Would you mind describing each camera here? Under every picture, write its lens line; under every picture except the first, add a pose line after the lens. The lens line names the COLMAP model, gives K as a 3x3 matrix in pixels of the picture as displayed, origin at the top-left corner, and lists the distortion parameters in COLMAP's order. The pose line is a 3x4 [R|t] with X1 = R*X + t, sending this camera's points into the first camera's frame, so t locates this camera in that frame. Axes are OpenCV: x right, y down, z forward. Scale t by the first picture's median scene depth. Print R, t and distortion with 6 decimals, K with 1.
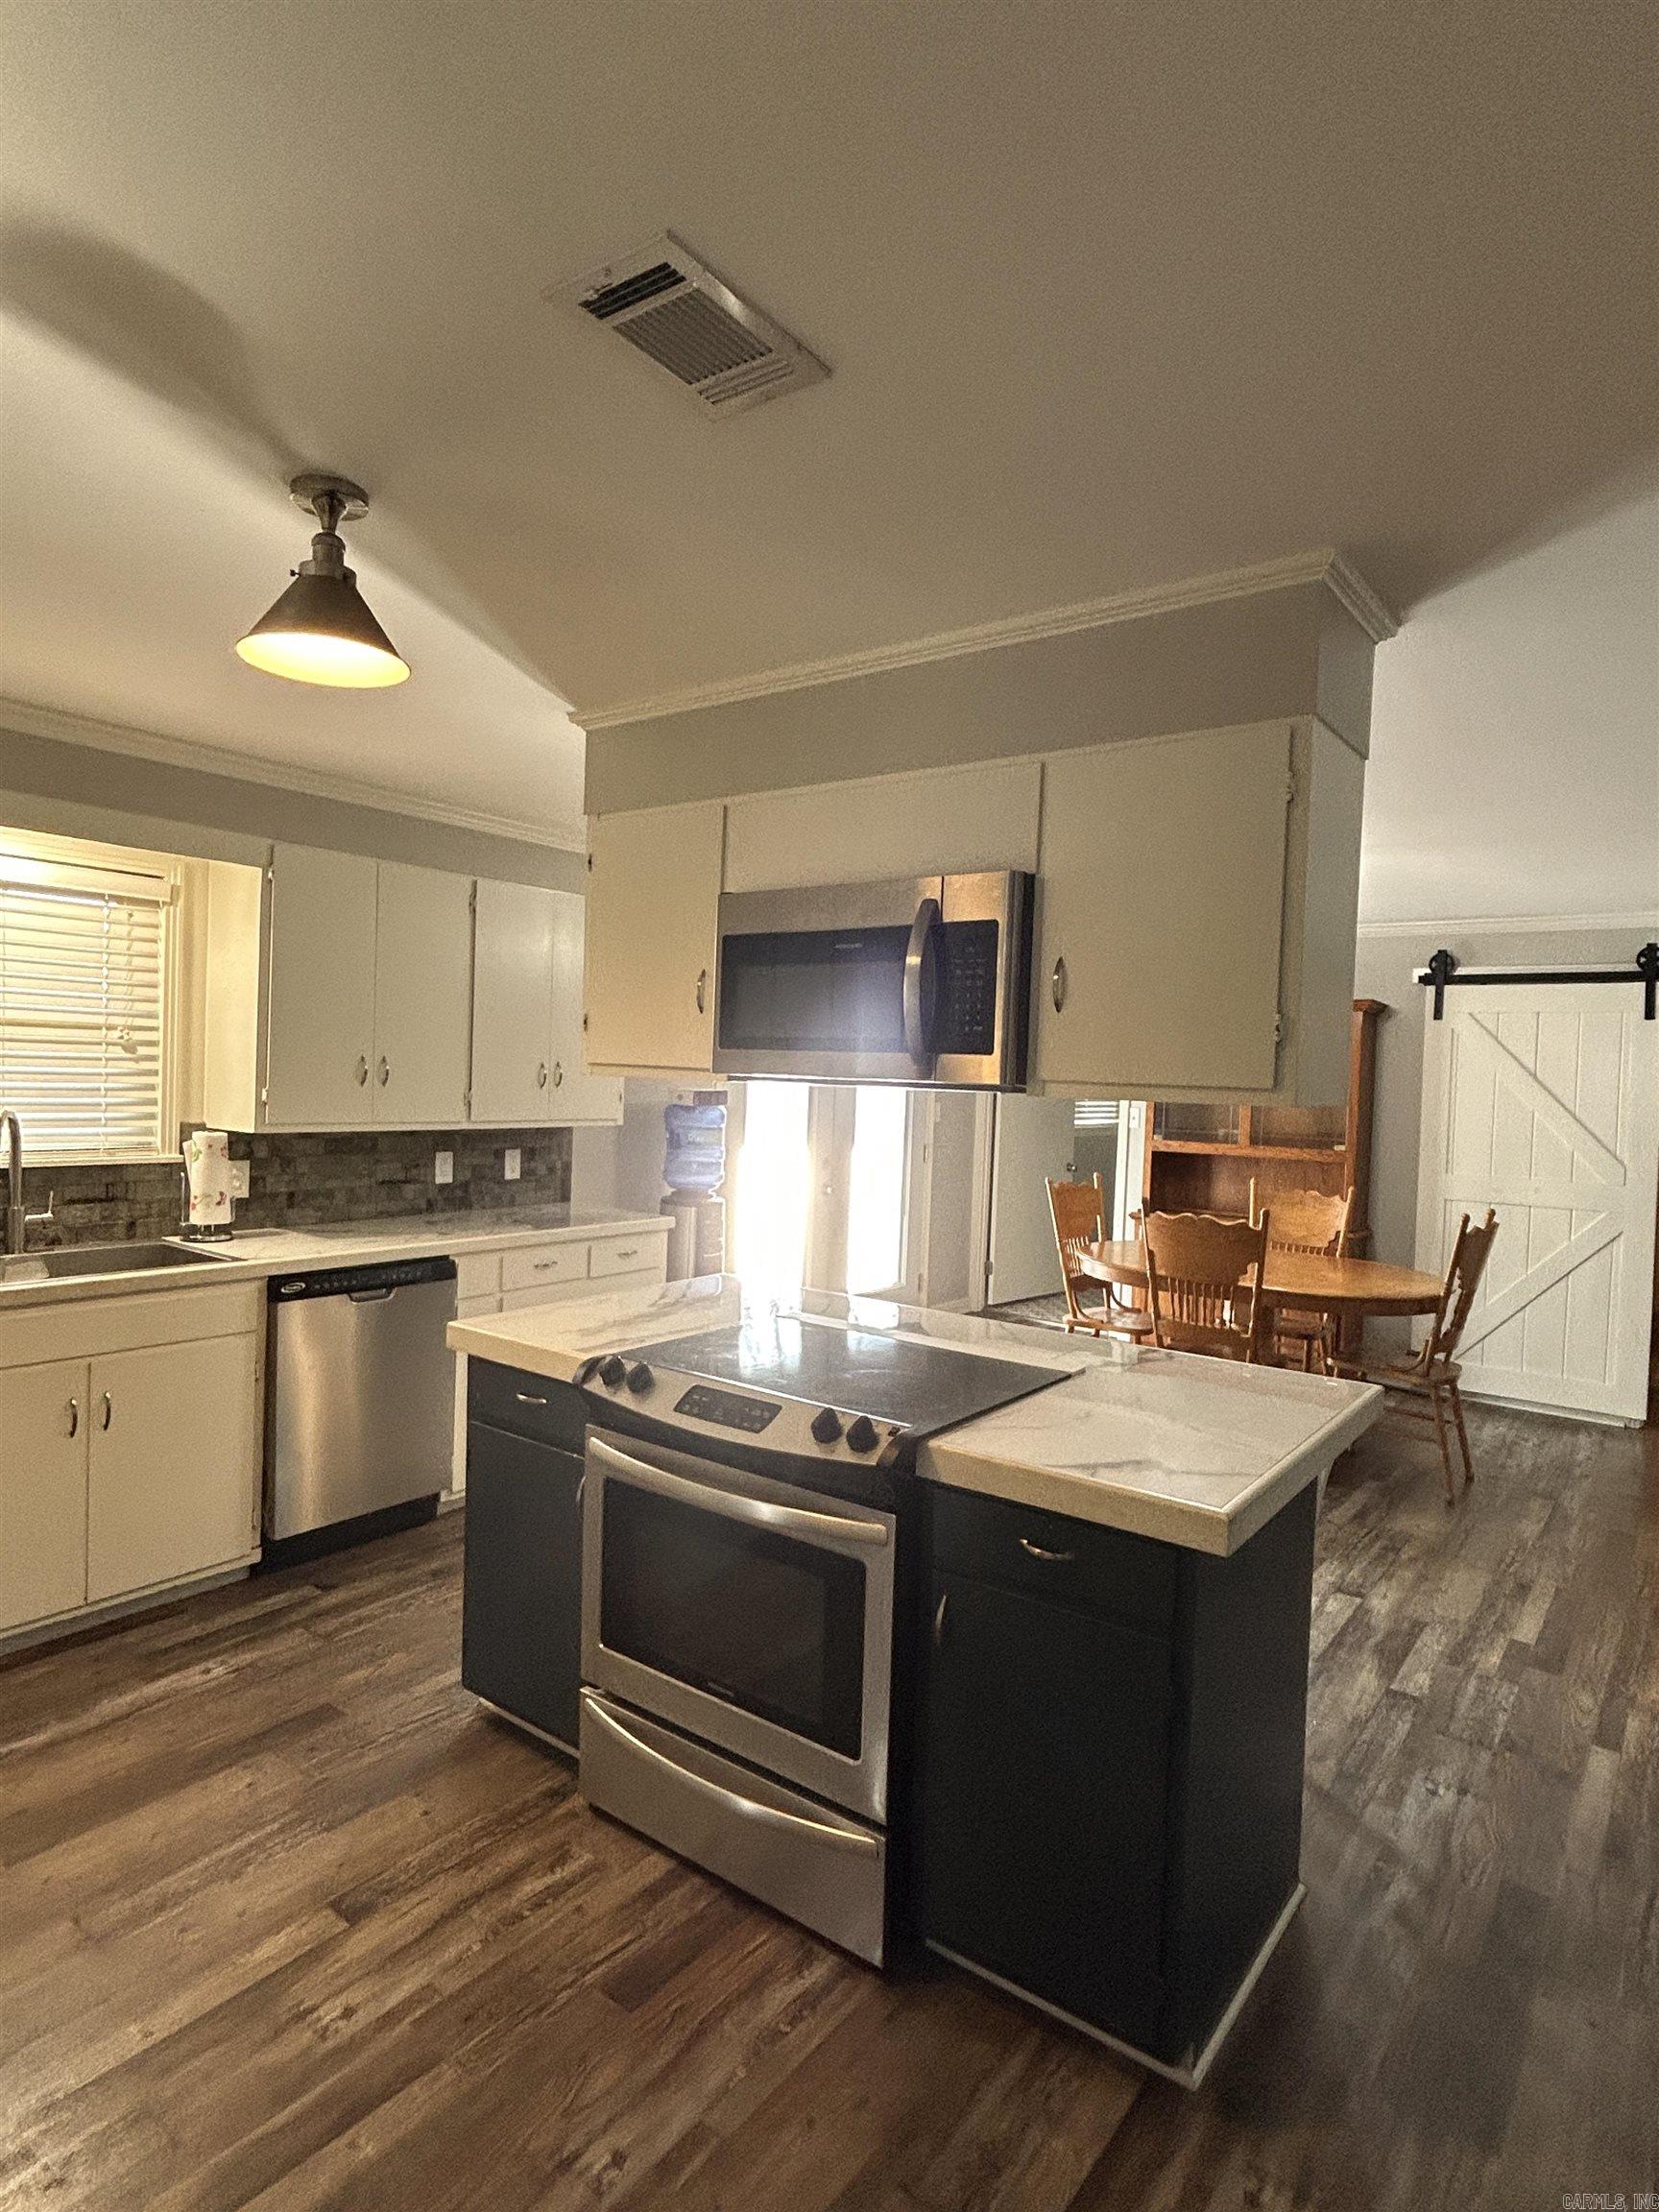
lens RADIAL K [[1217.8, 0, 829.6], [0, 1217.8, 1109.2], [0, 0, 1]] dist [-0.005043, 0.004613]
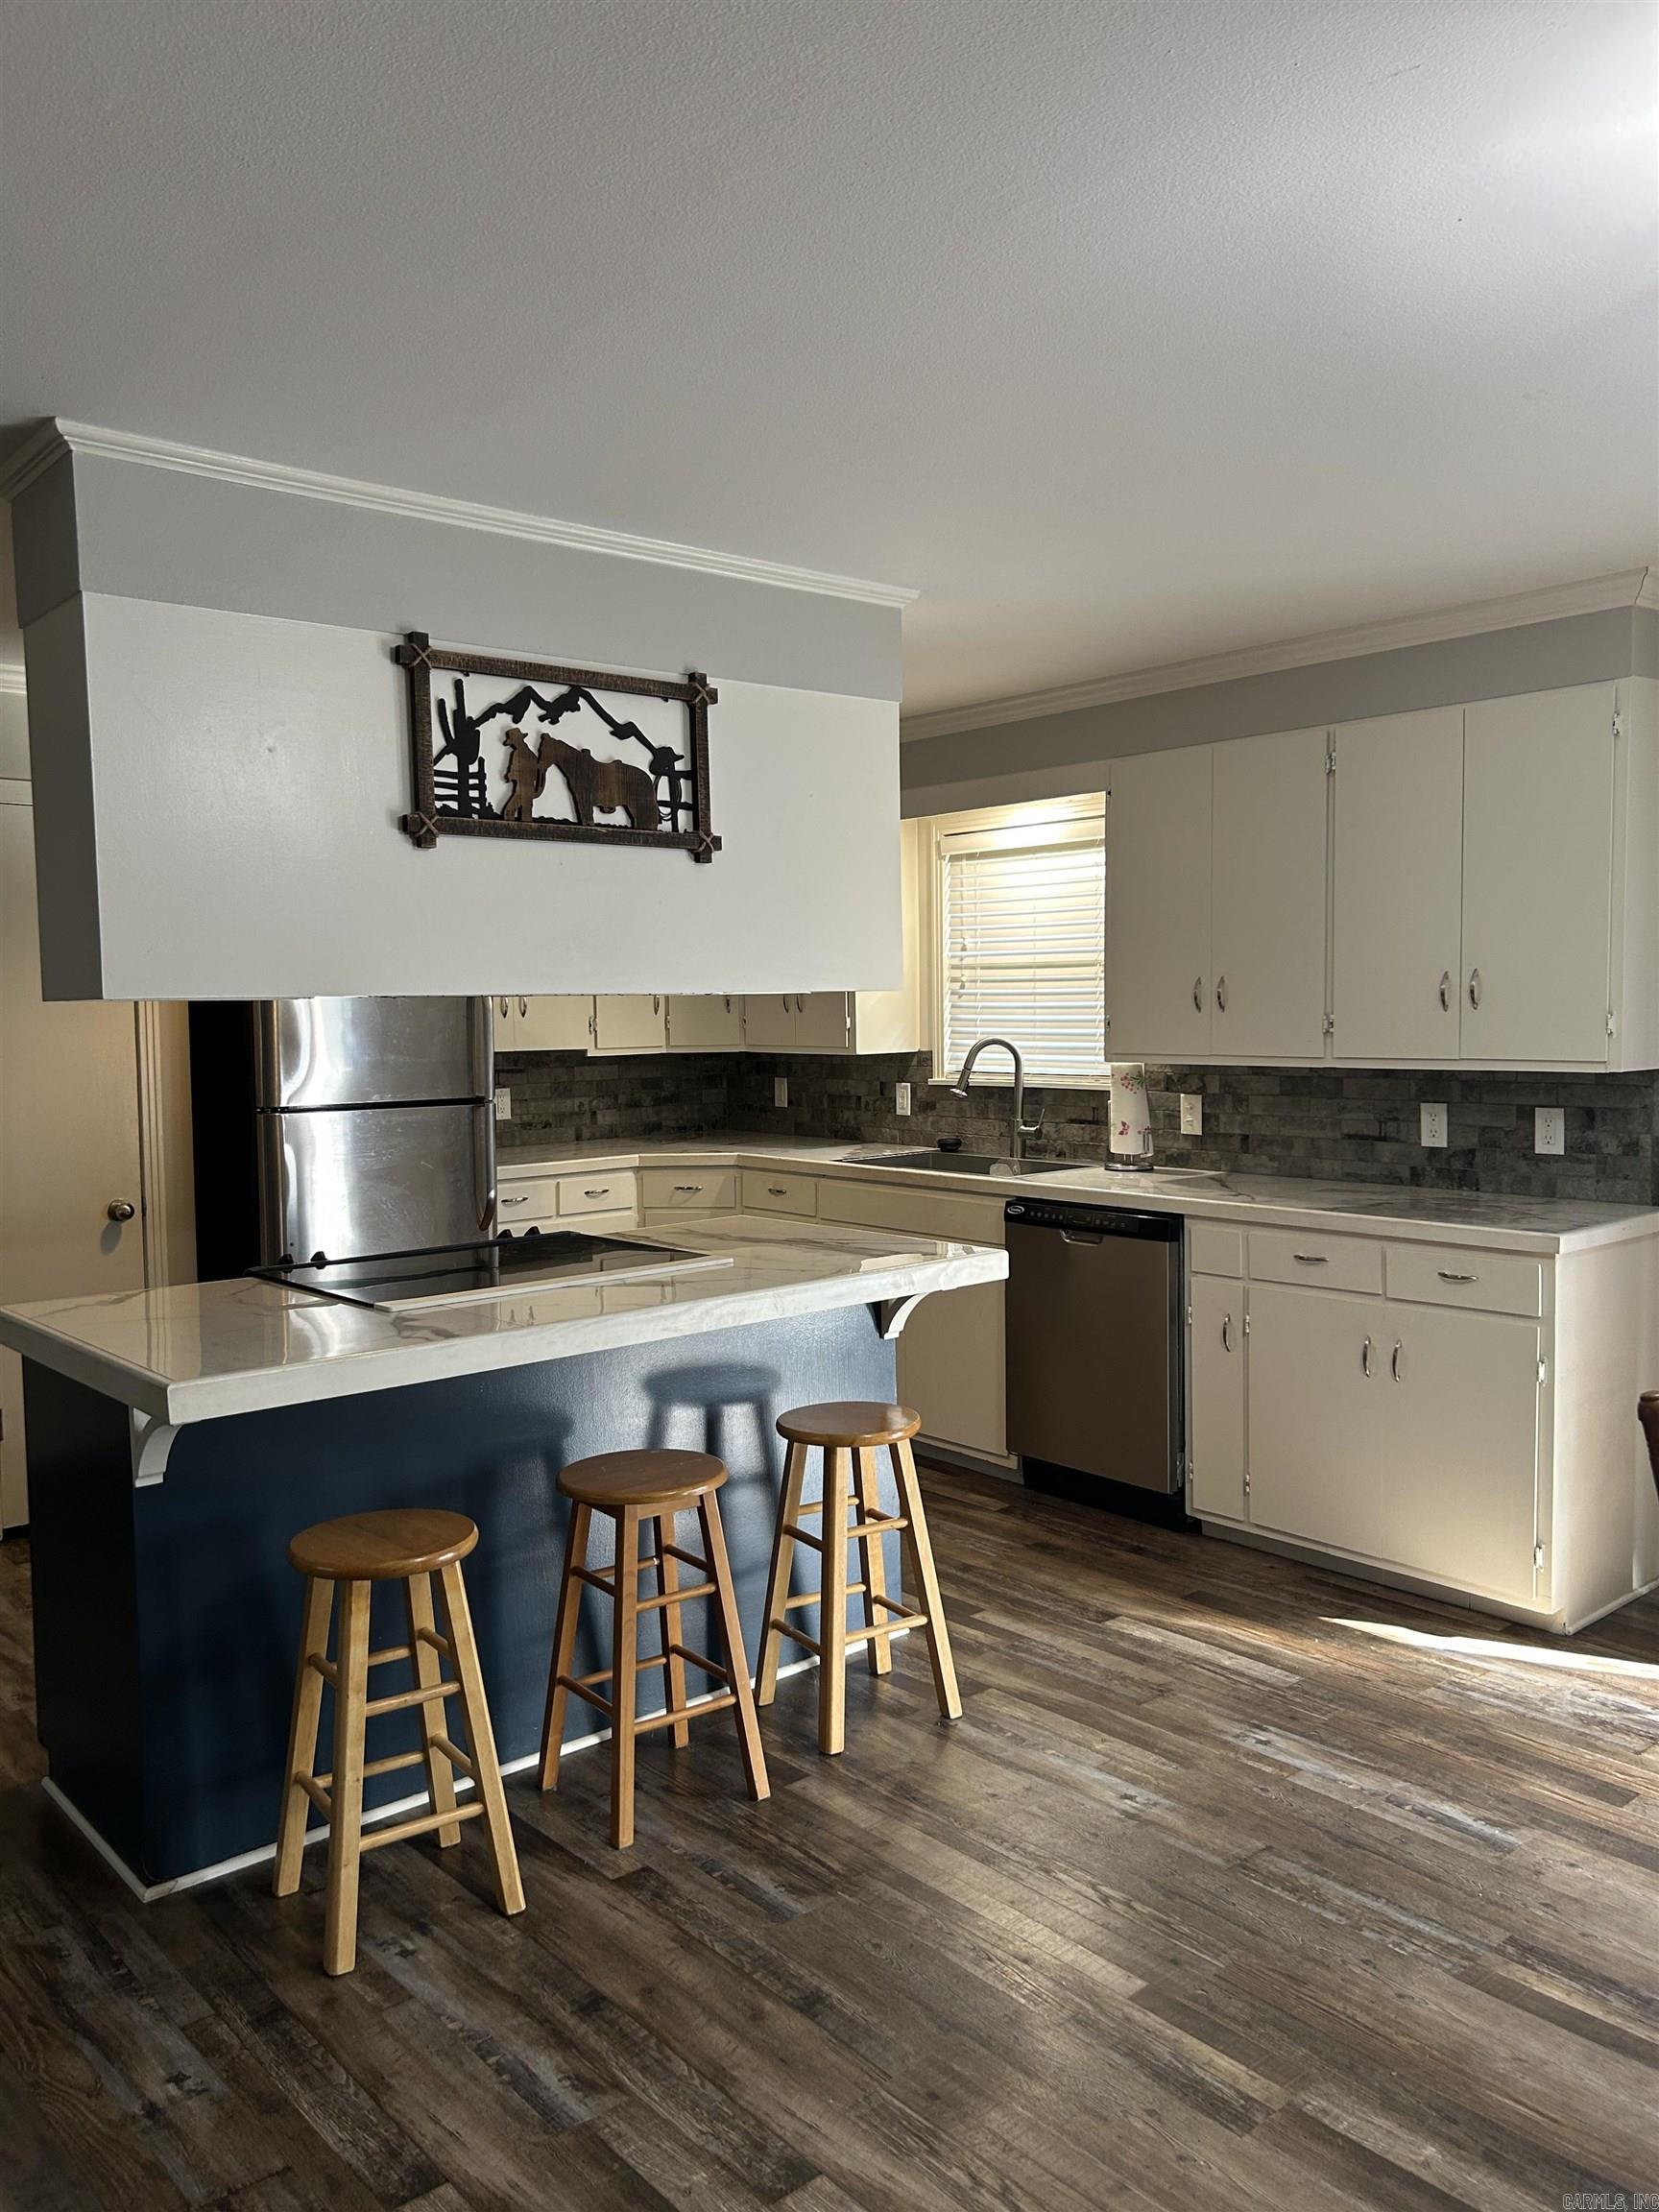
lens RADIAL K [[1673.6, 0, 822.5], [0, 1673.6, 1115.3], [0, 0, 1]] dist [0.047802, -0.055972]
pose [[-0.220906, 0.034480, -0.974685, 0.976651], [-0.023103, 0.998909, 0.040573, 0.013815], [0.975021, 0.031481, -0.219868, 1.164941]]
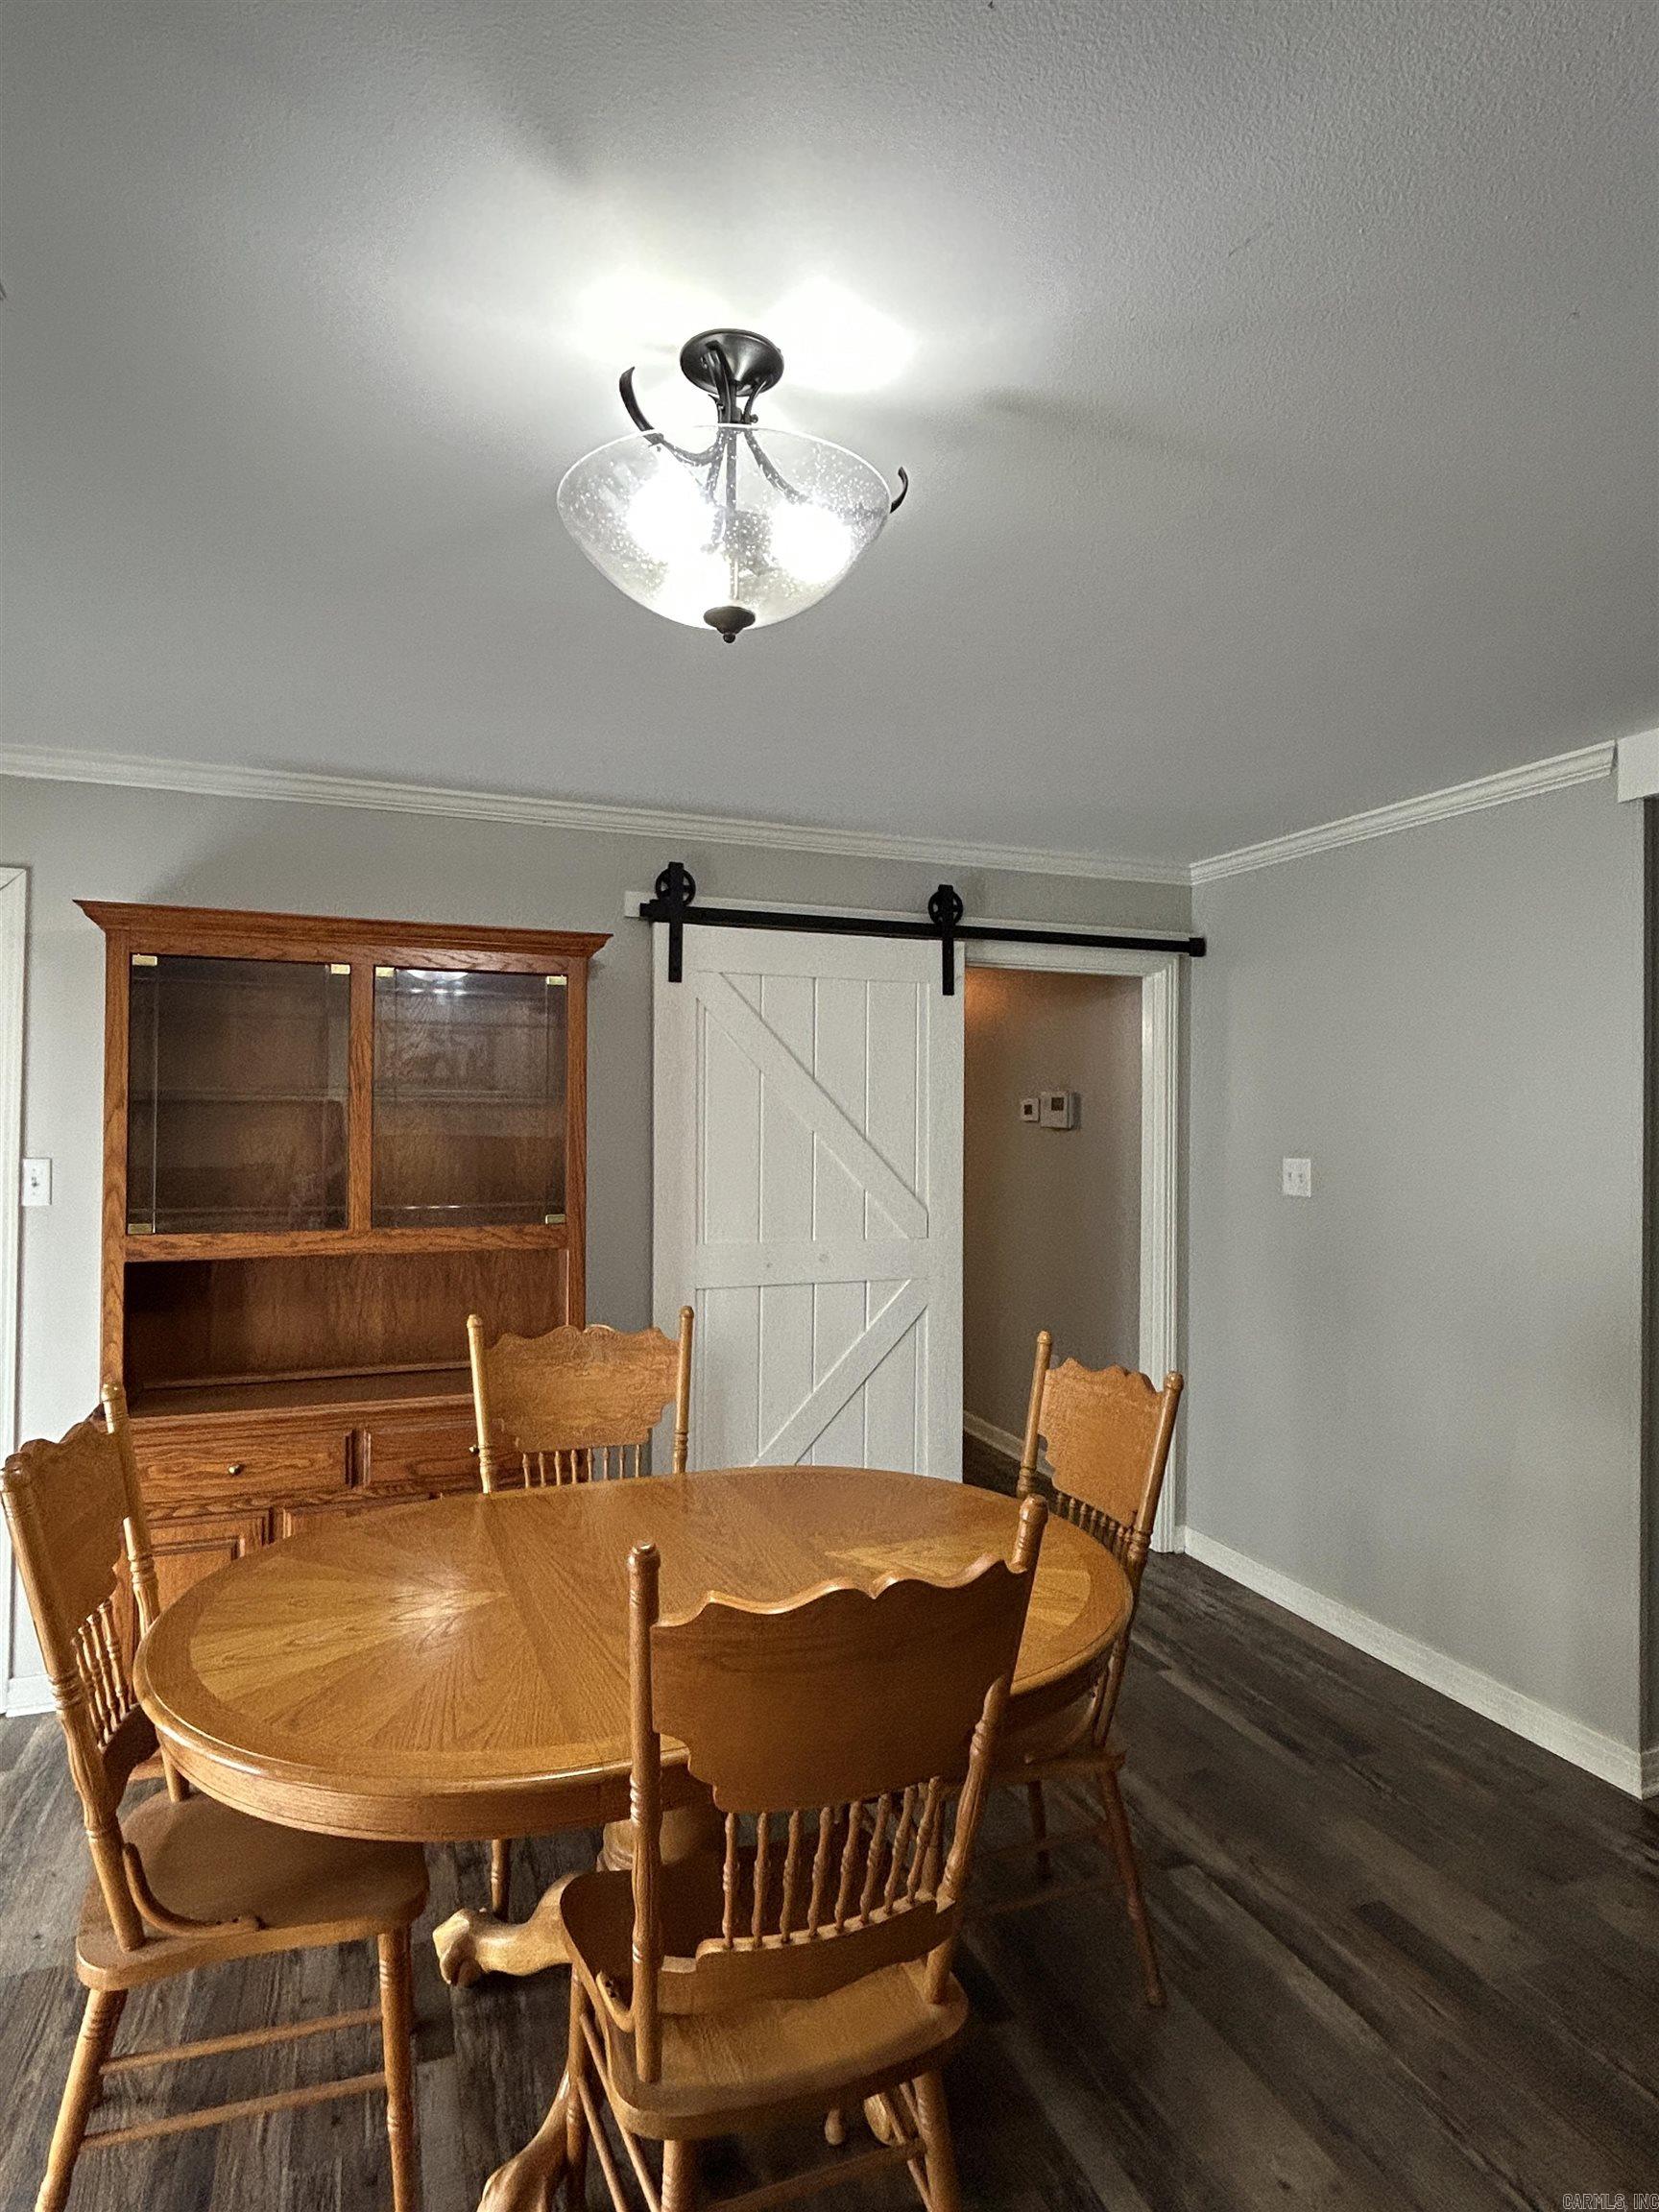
lens RADIAL K [[1217.8, 0, 838.2], [0, 1217.8, 1106.5], [0, 0, 1]] dist [-0.005043, 0.004613]
pose [[0.532955, -0.023739, 0.845811, 0.088304], [0.031886, 0.999460, 0.007960, -0.029081], [-0.845543, 0.022727, 0.533424, 1.127166]]
